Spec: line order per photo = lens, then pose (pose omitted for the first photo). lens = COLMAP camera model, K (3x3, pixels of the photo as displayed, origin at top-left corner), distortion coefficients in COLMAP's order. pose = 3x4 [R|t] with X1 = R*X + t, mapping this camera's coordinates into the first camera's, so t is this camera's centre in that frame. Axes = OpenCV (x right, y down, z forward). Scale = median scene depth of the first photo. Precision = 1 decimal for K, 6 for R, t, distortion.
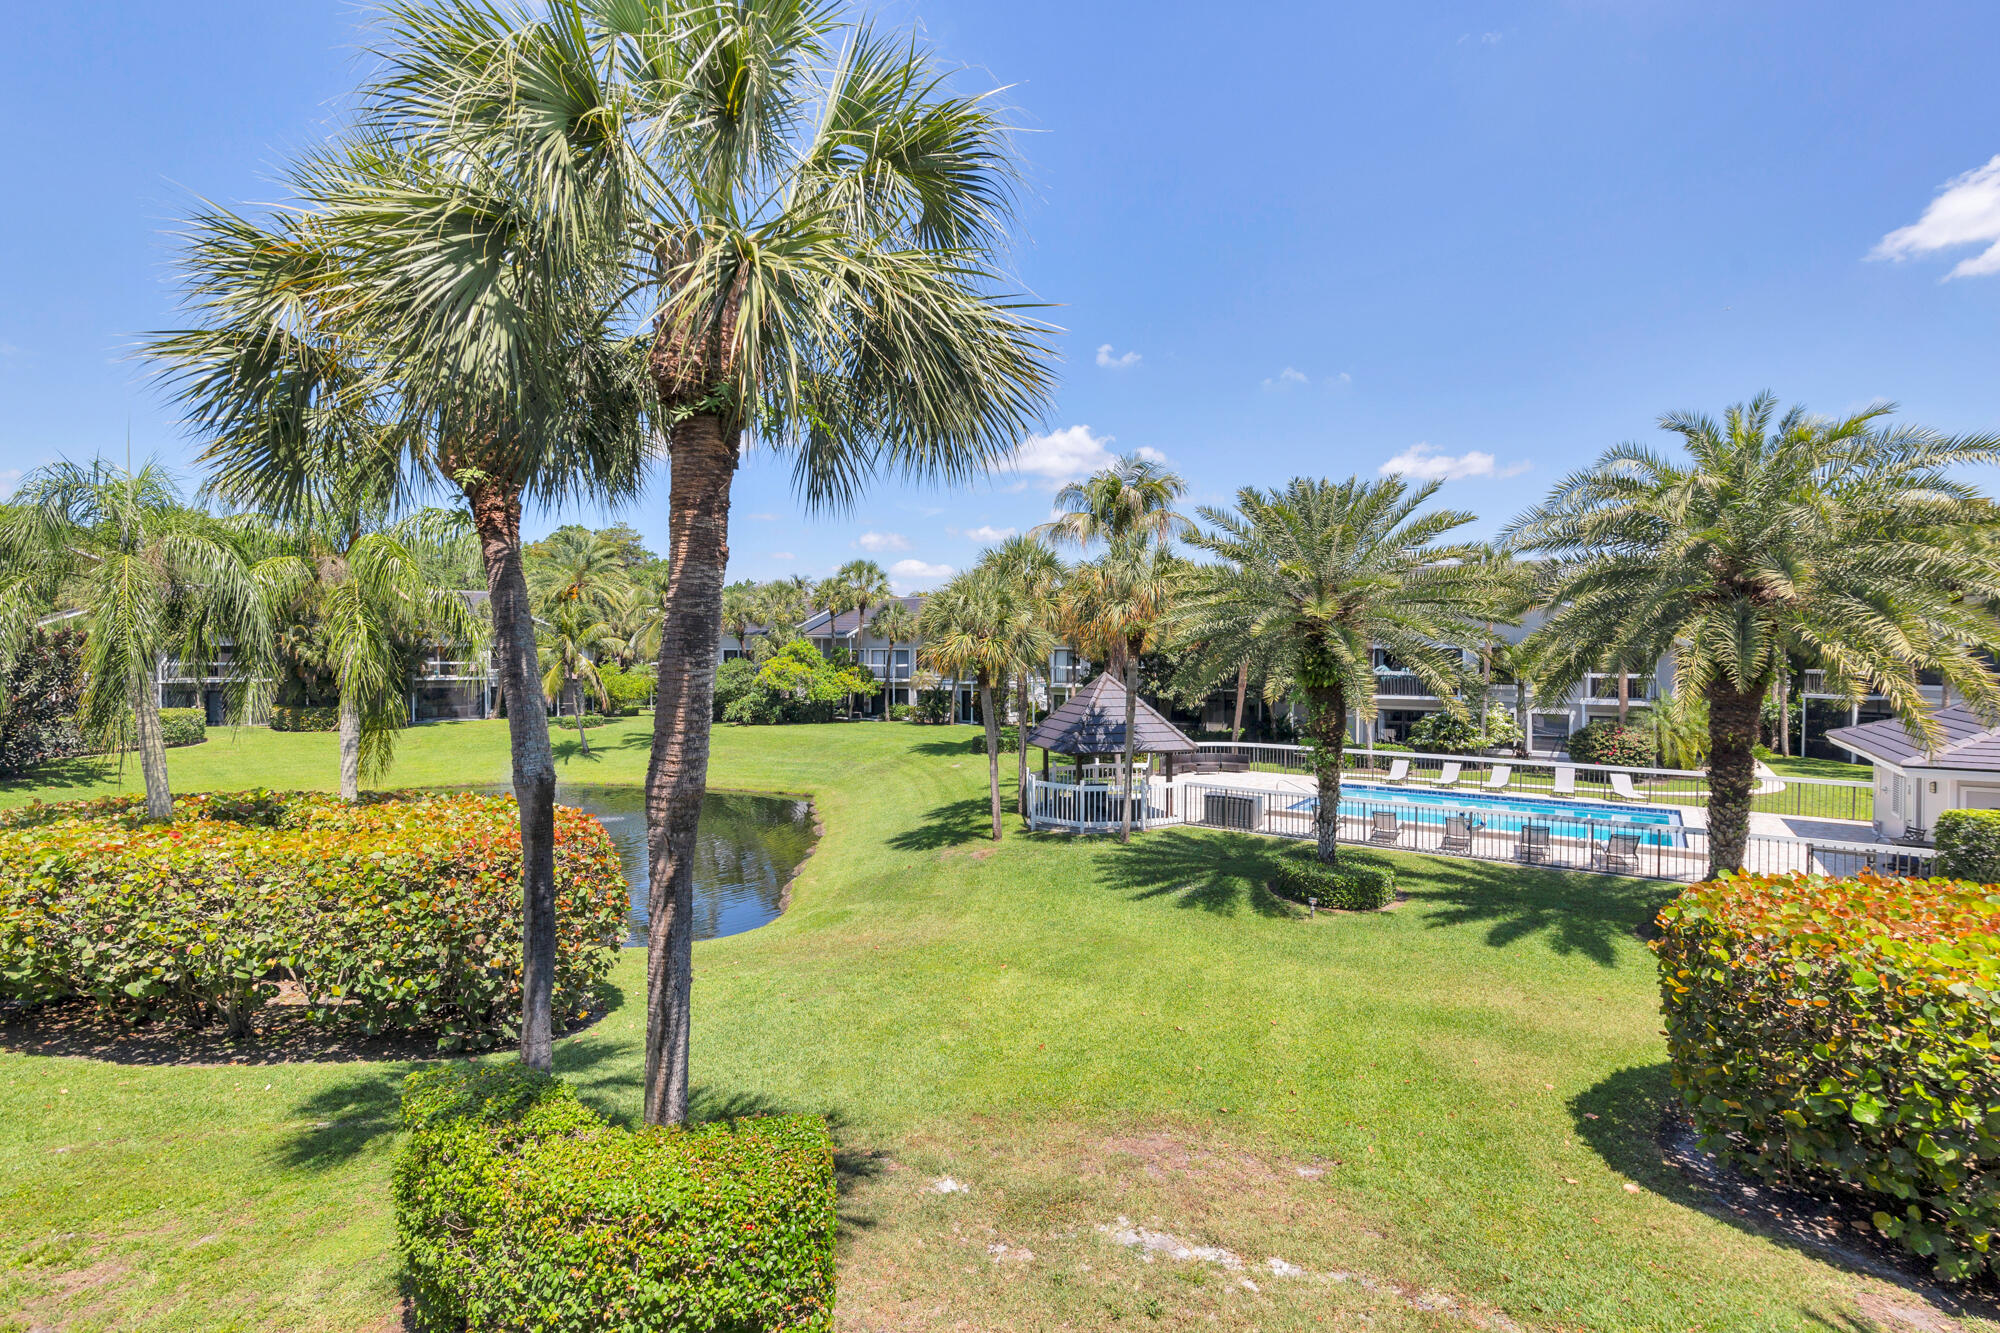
lens RADIAL K [[916.0, 0, 1002.8], [0, 916.0, 670.6], [0, 0, 1]] dist [0.002614, -0.000825]
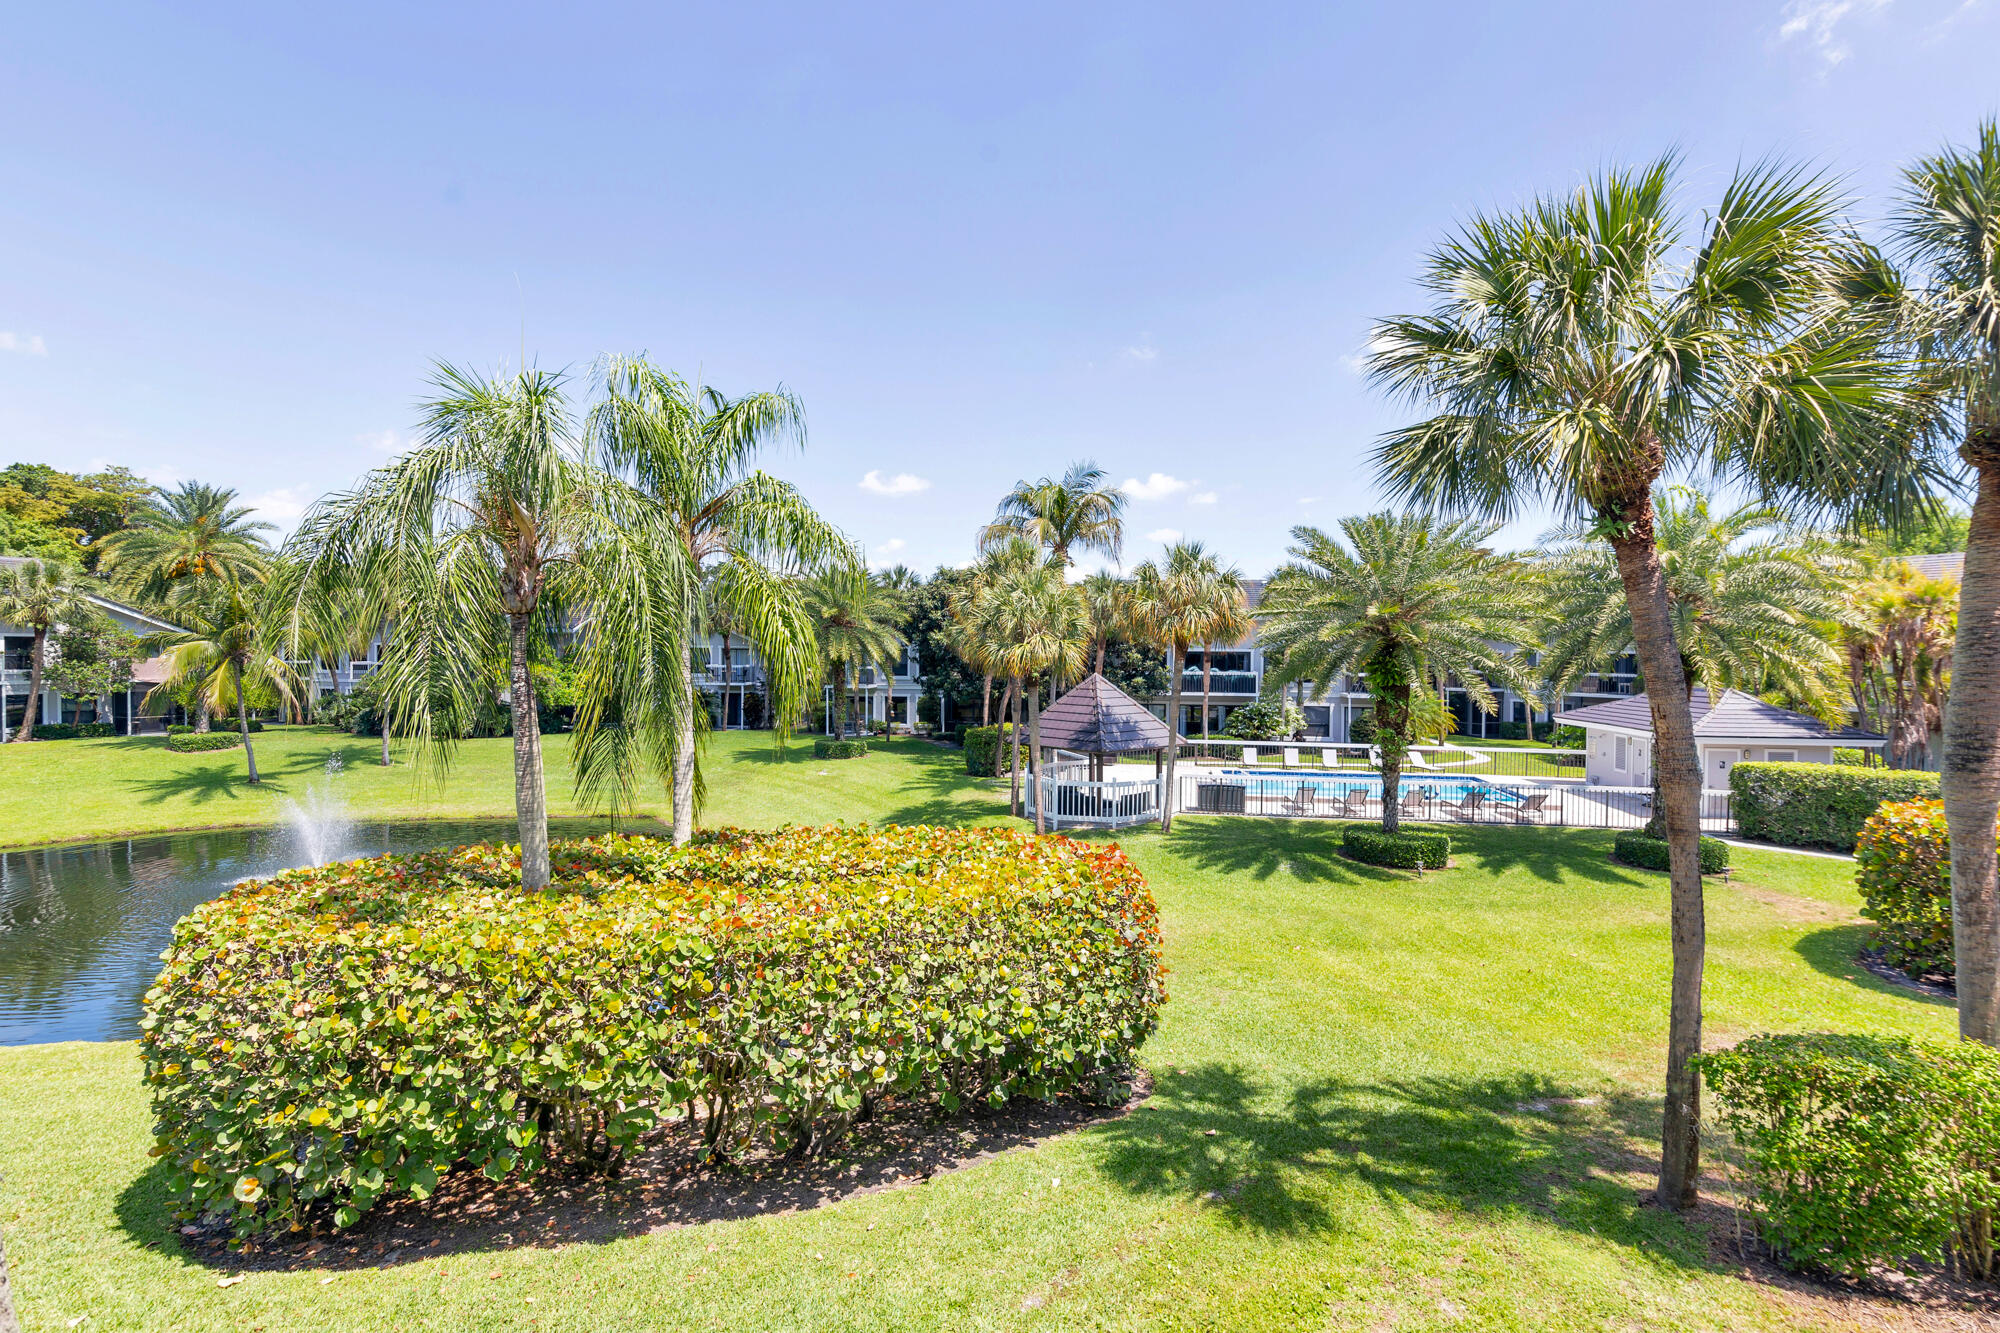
lens RADIAL K [[931.0, 0, 1012.3], [0, 931.0, 662.2], [0, 0, 1]] dist [0.000190, -0.000804]
pose [[0.893092, 0.003523, 0.449861, -0.556977], [0.000475, 0.999961, -0.008774, -0.000916], [-0.449874, 0.008050, 0.893056, 0.123143]]
